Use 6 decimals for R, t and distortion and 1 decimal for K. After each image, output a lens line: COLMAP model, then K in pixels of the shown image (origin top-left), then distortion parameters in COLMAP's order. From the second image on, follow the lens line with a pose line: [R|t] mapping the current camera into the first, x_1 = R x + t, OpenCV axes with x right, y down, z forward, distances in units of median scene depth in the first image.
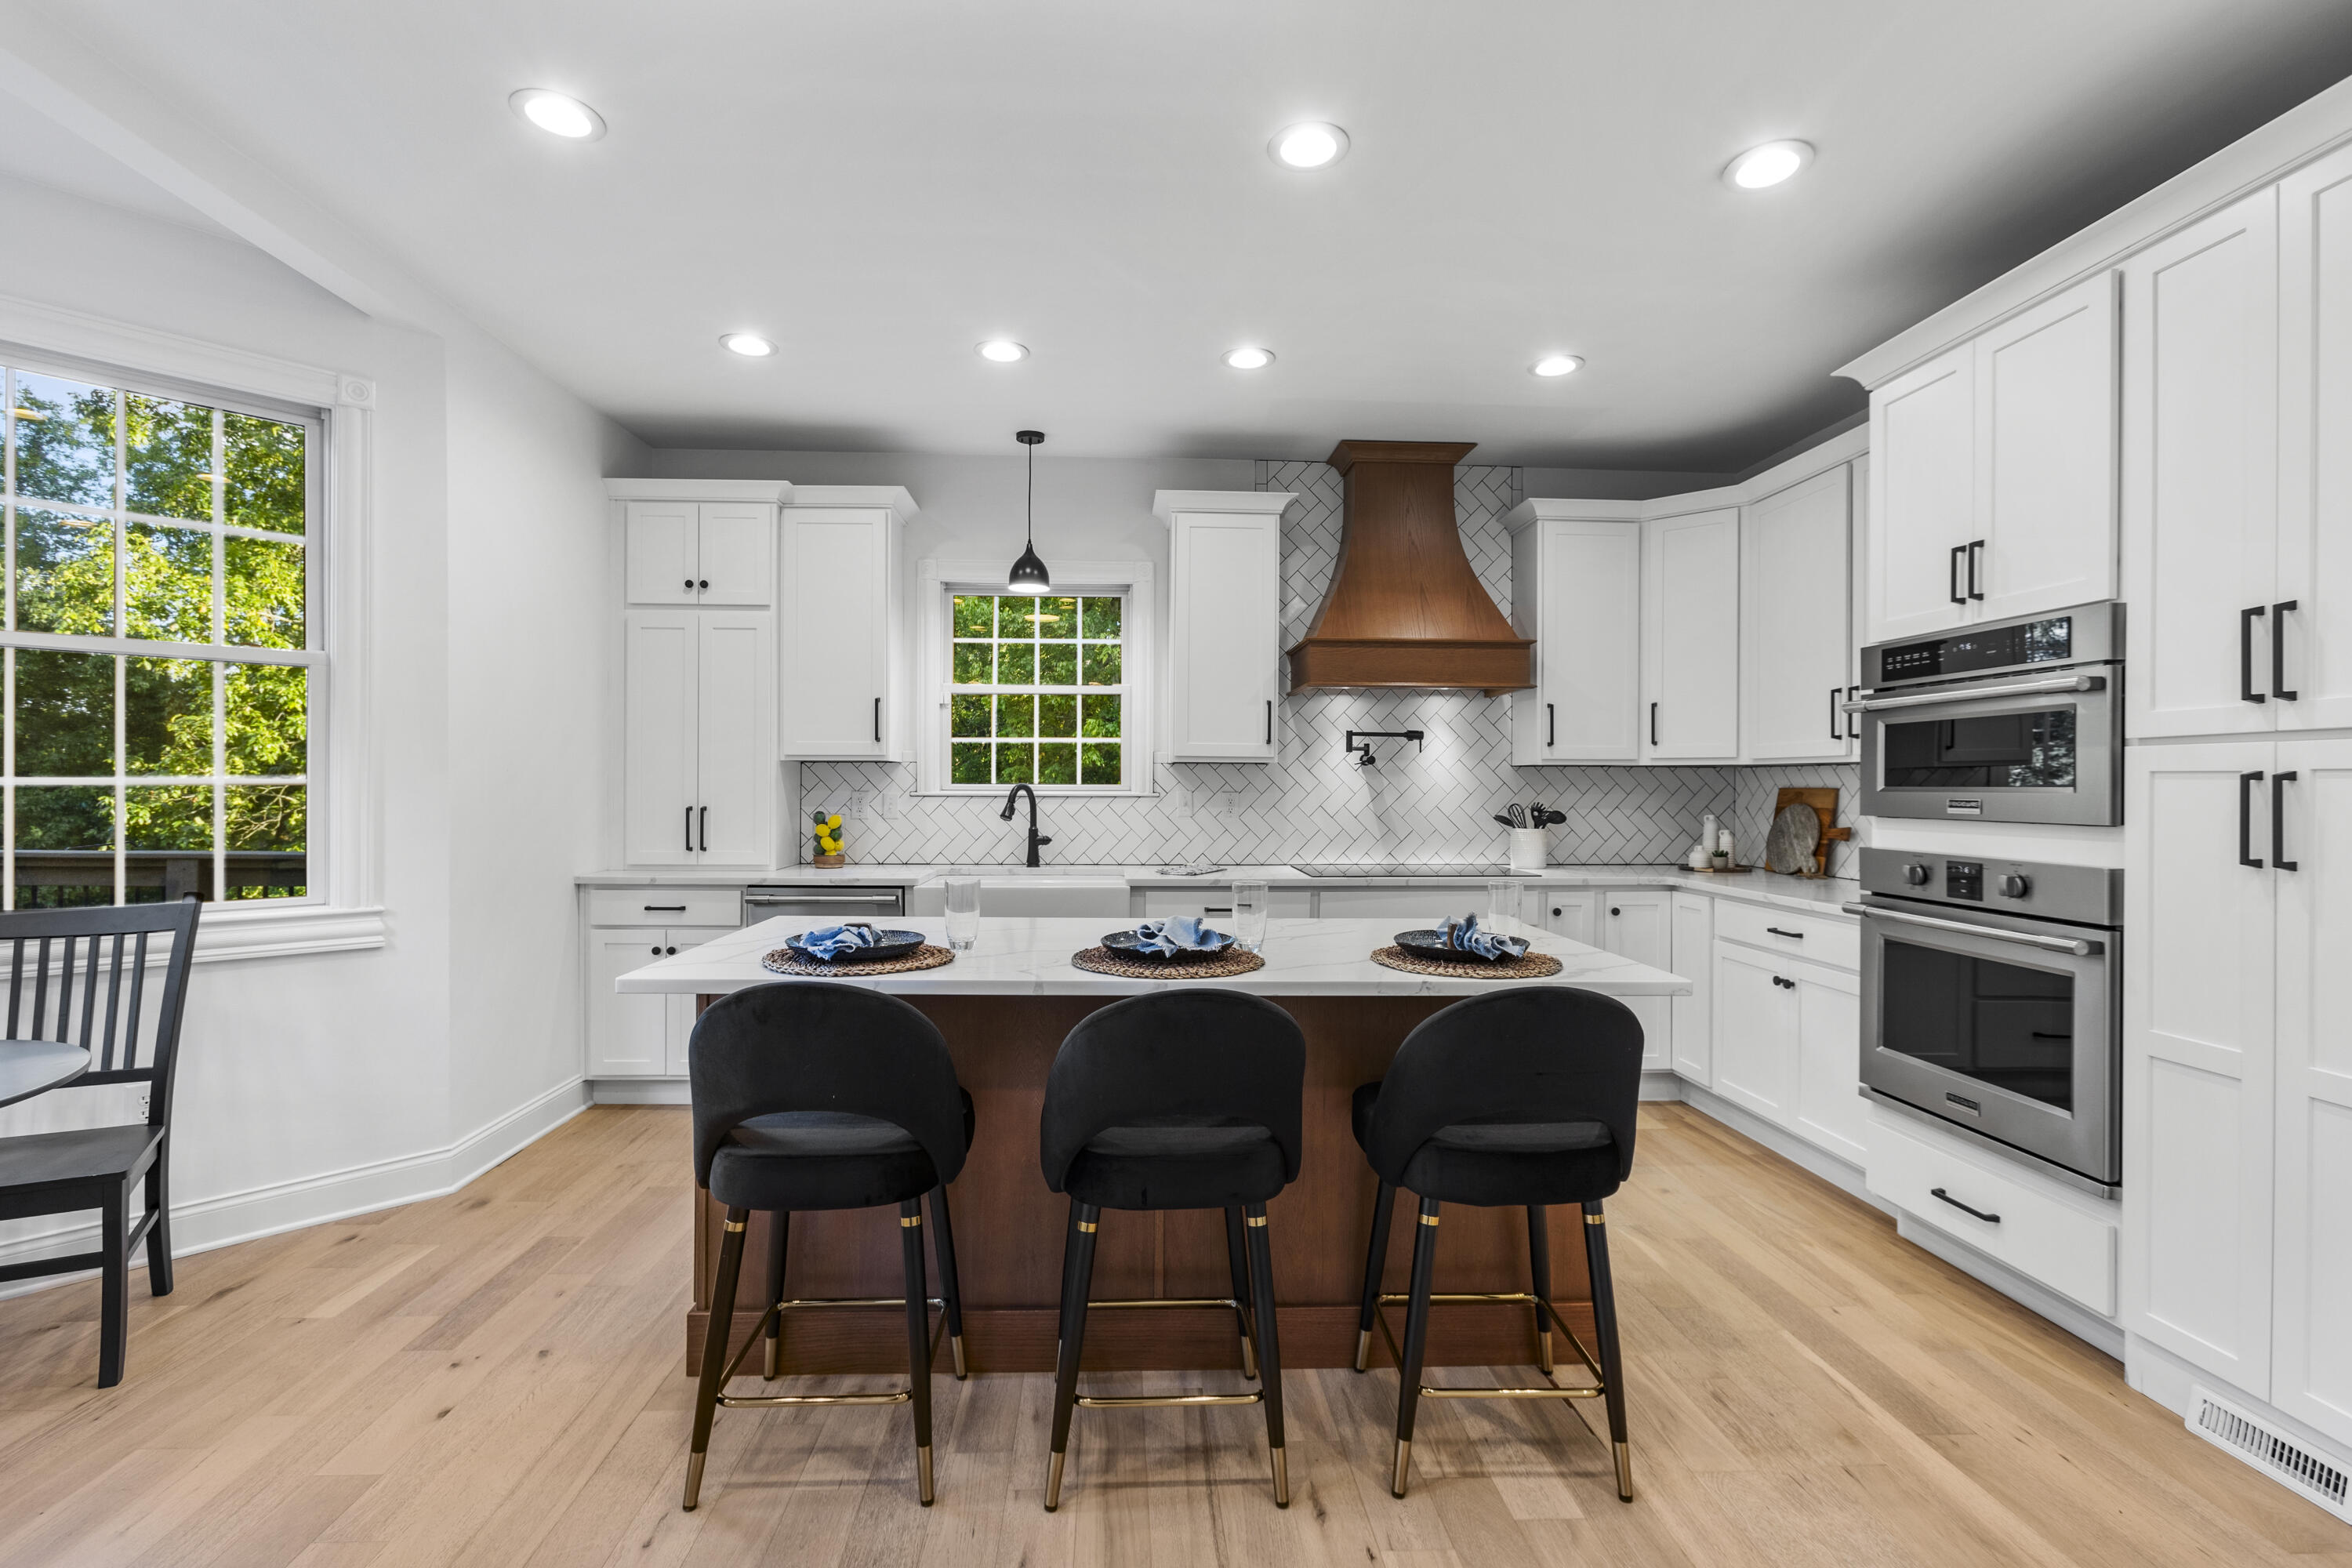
lens RADIAL K [[1054.8, 0, 1168.8], [0, 1054.8, 785.1], [0, 0, 1]] dist [-0.008698, 0.002990]
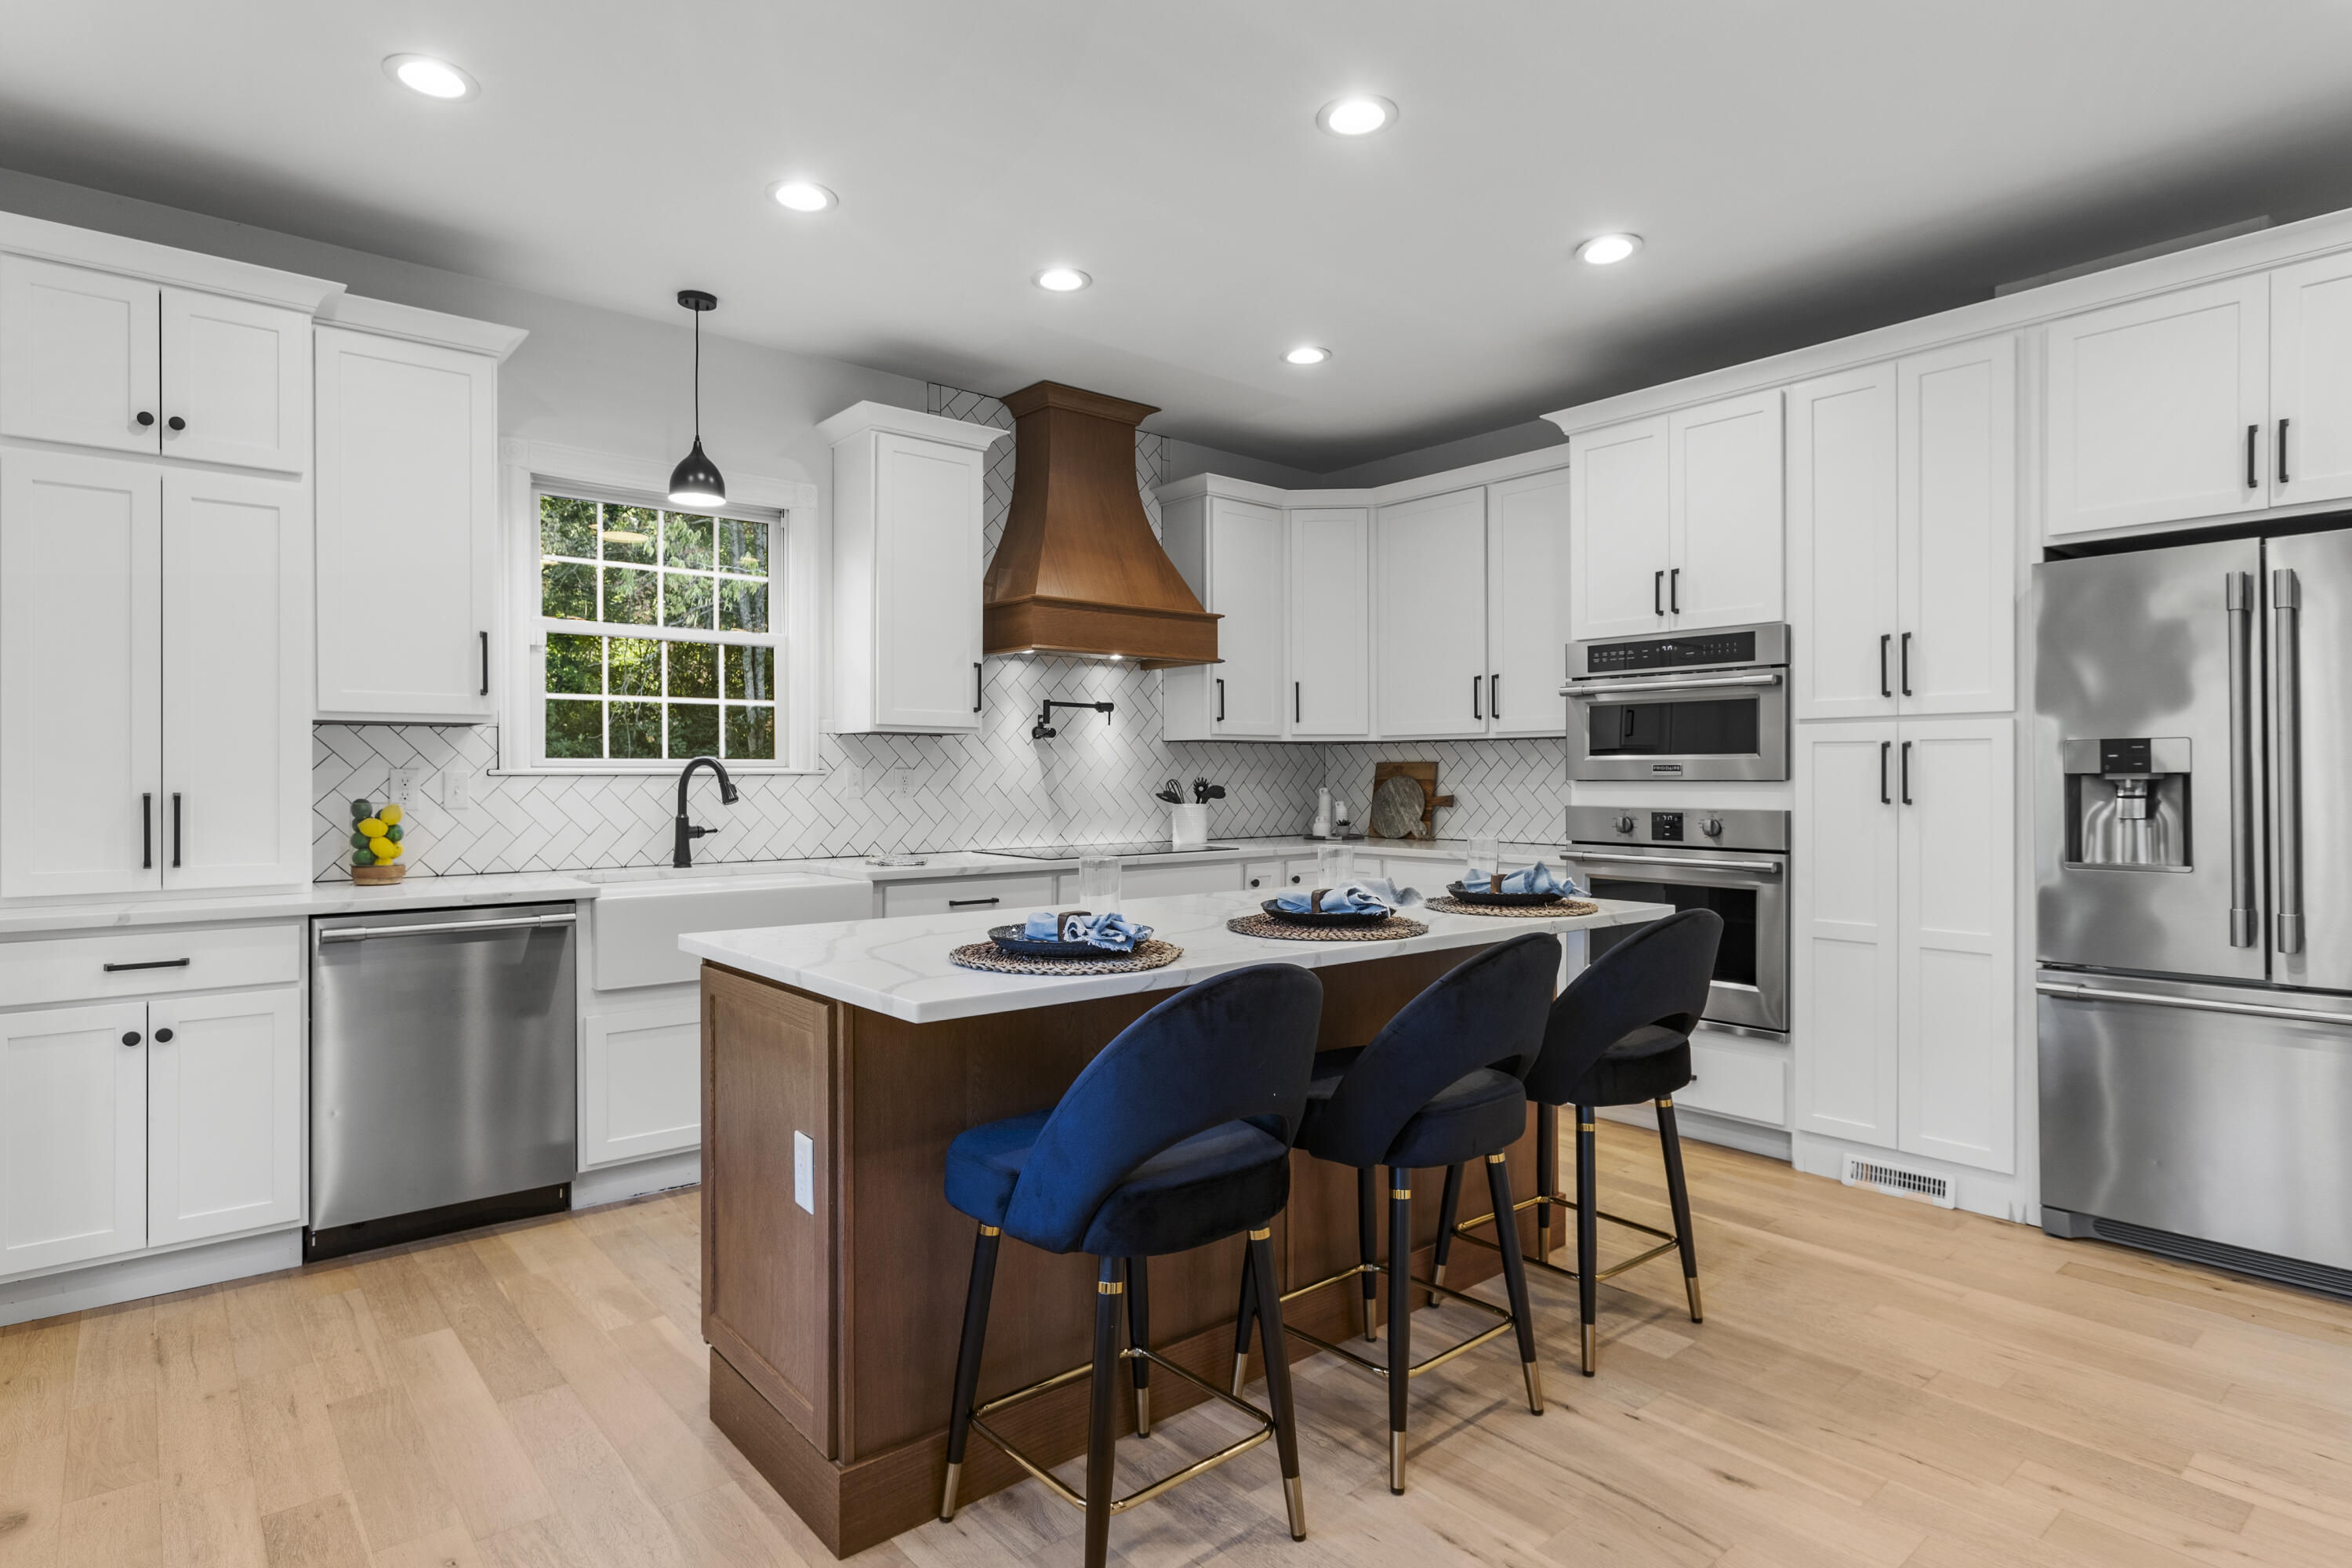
lens RADIAL K [[1219.3, 0, 1173.9], [0, 1219.3, 772.8], [0, 0, 1]] dist [-0.006590, 0.004098]
pose [[0.794153, -0.005597, 0.607692, -0.393901], [0.005843, 0.999982, 0.001575, 0.010607], [-0.607689, 0.002300, 0.794171, 0.098148]]
